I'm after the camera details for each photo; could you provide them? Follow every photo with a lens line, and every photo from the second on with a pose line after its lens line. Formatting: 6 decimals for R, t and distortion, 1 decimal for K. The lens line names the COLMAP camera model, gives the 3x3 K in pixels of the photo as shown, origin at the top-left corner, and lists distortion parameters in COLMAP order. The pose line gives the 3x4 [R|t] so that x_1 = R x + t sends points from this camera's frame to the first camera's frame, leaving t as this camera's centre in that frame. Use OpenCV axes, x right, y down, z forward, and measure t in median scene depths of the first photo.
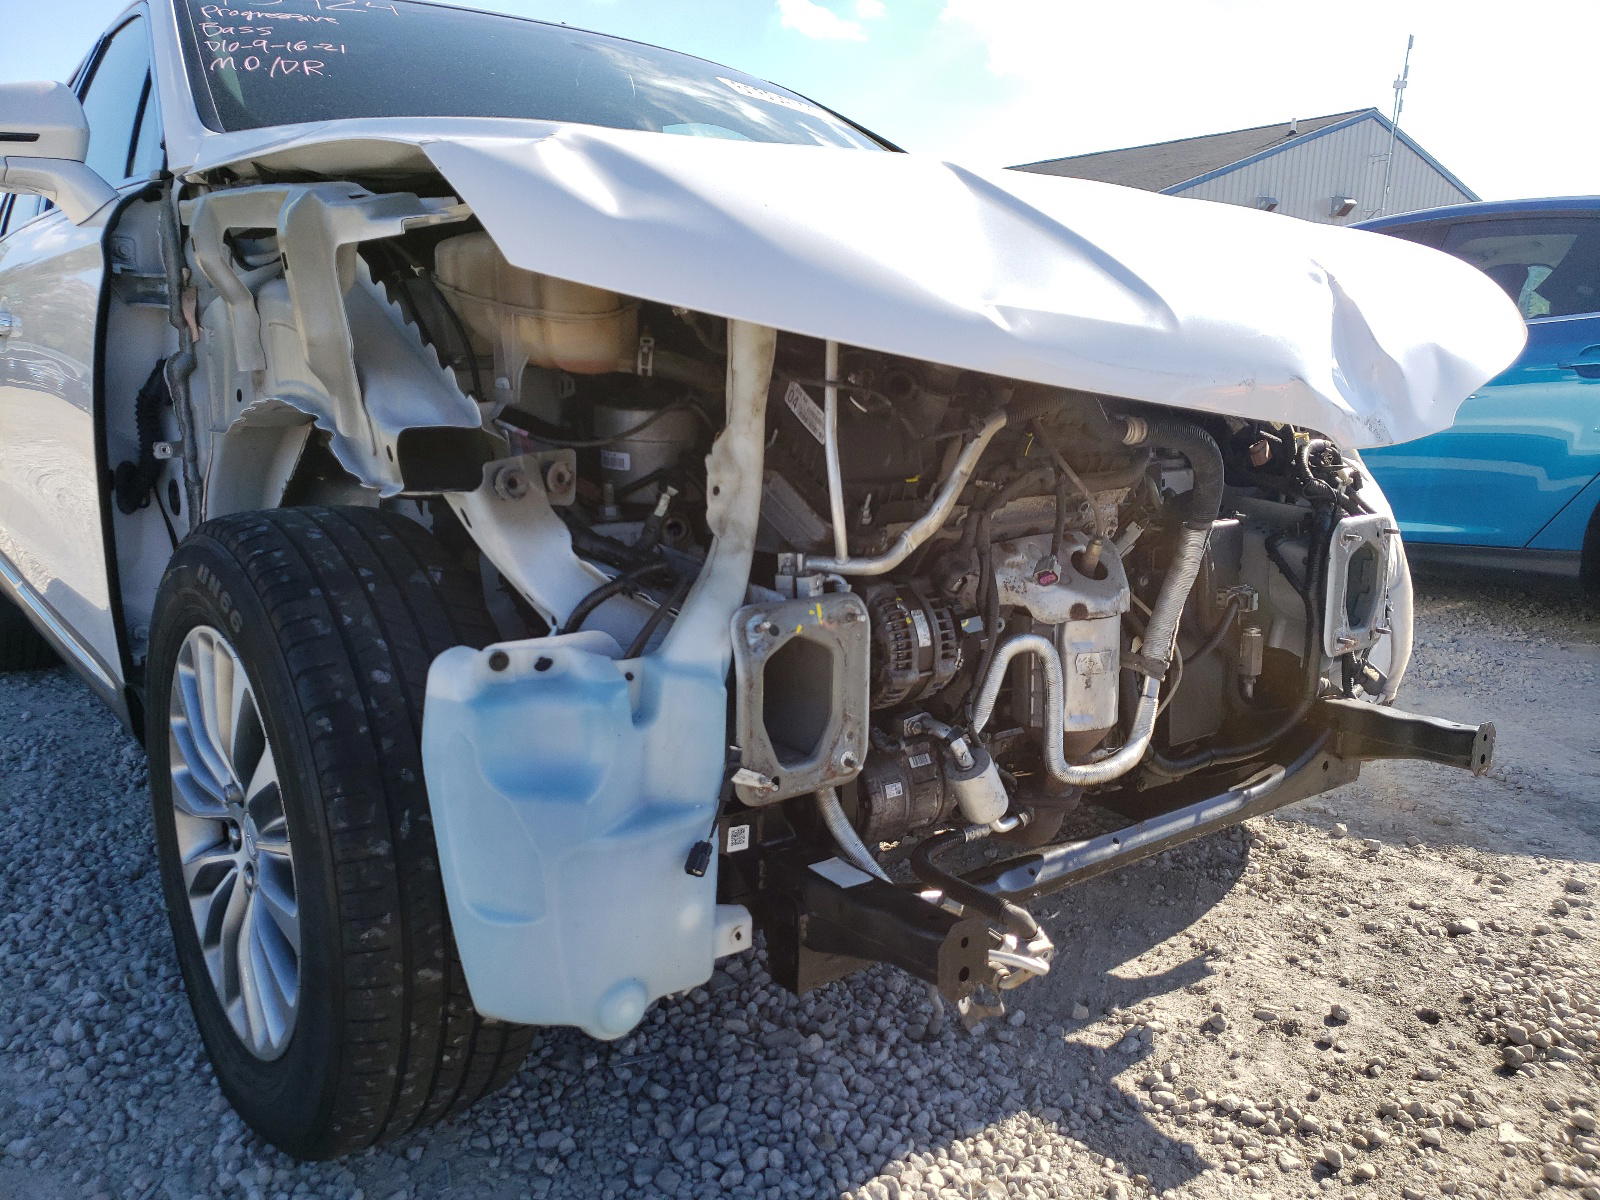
lens RADIAL K [[1294.6, 0, 800.0], [0, 1294.6, 600.0], [0, 0, 1]] dist [0.030477, 0.057959]
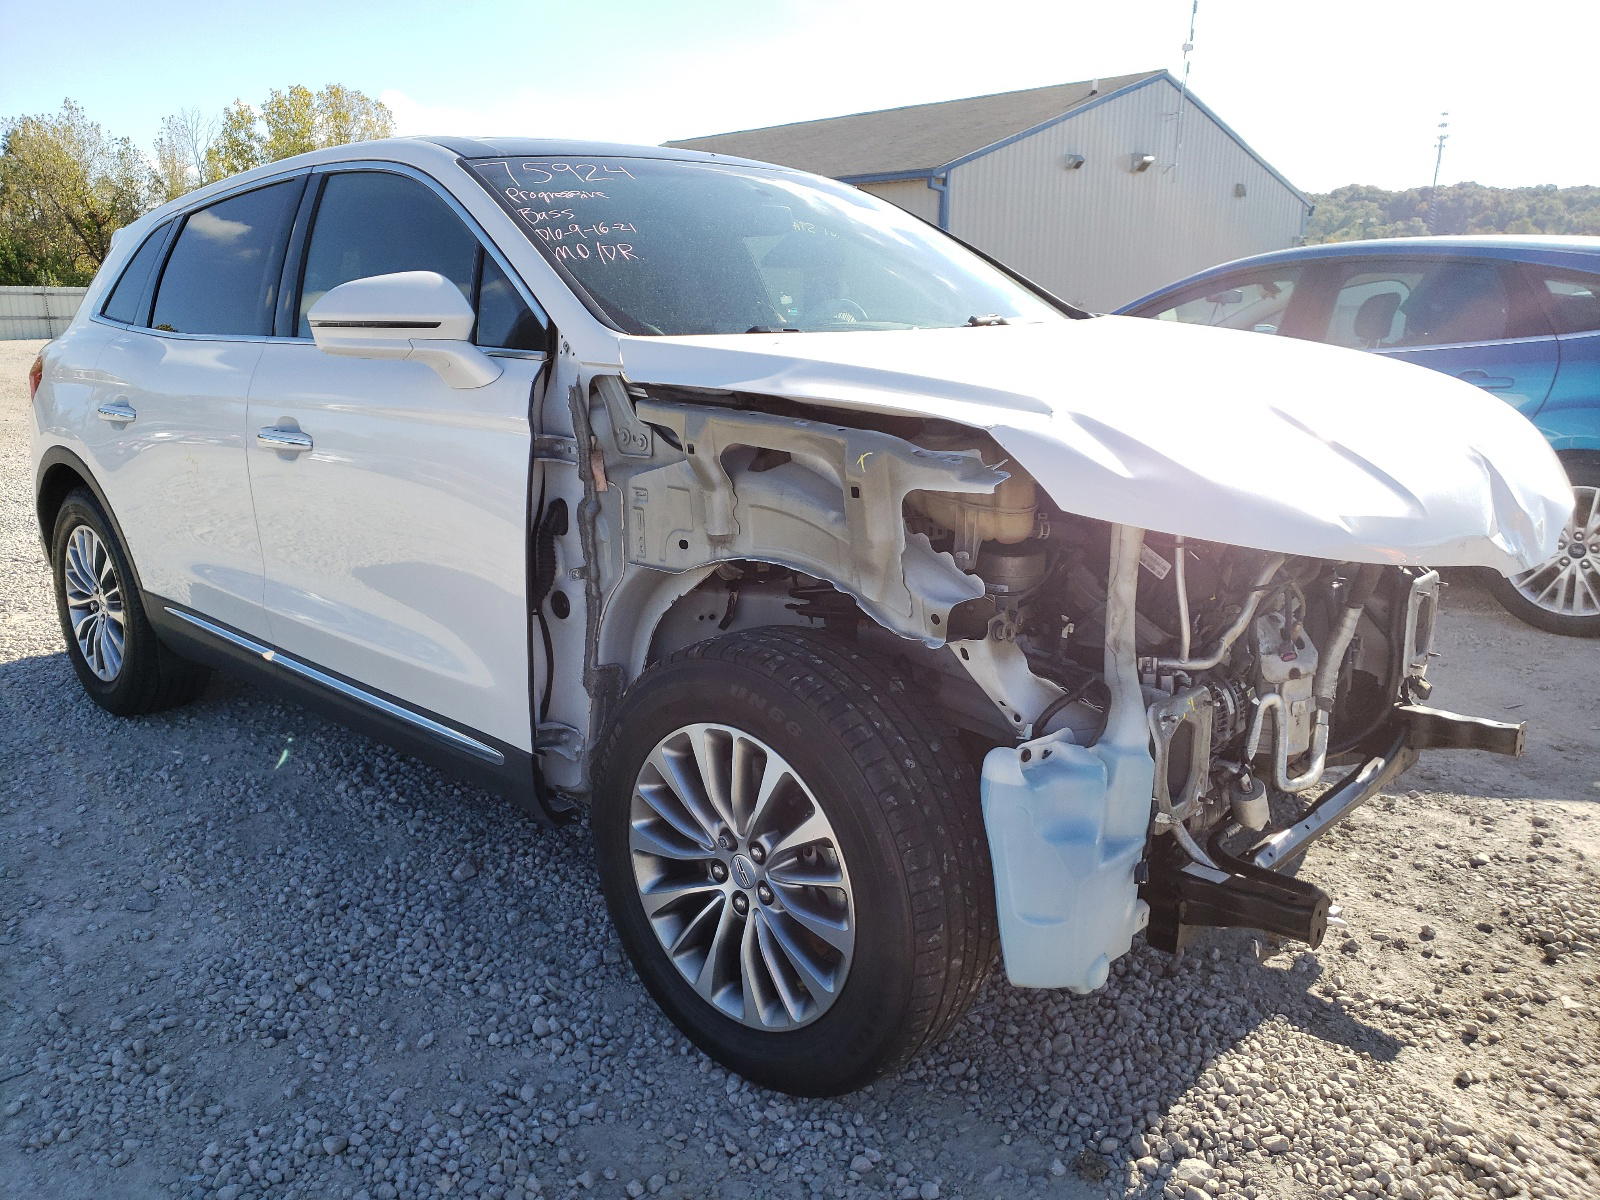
lens RADIAL K [[1294.6, 0, 800.0], [0, 1294.6, 600.0], [0, 0, 1]] dist [0.030477, 0.057959]
pose [[0.988421, -0.048876, 0.143647, -0.471739], [0.042516, 0.997989, 0.047020, -0.145750], [-0.145657, -0.040369, 0.988511, -0.307113]]
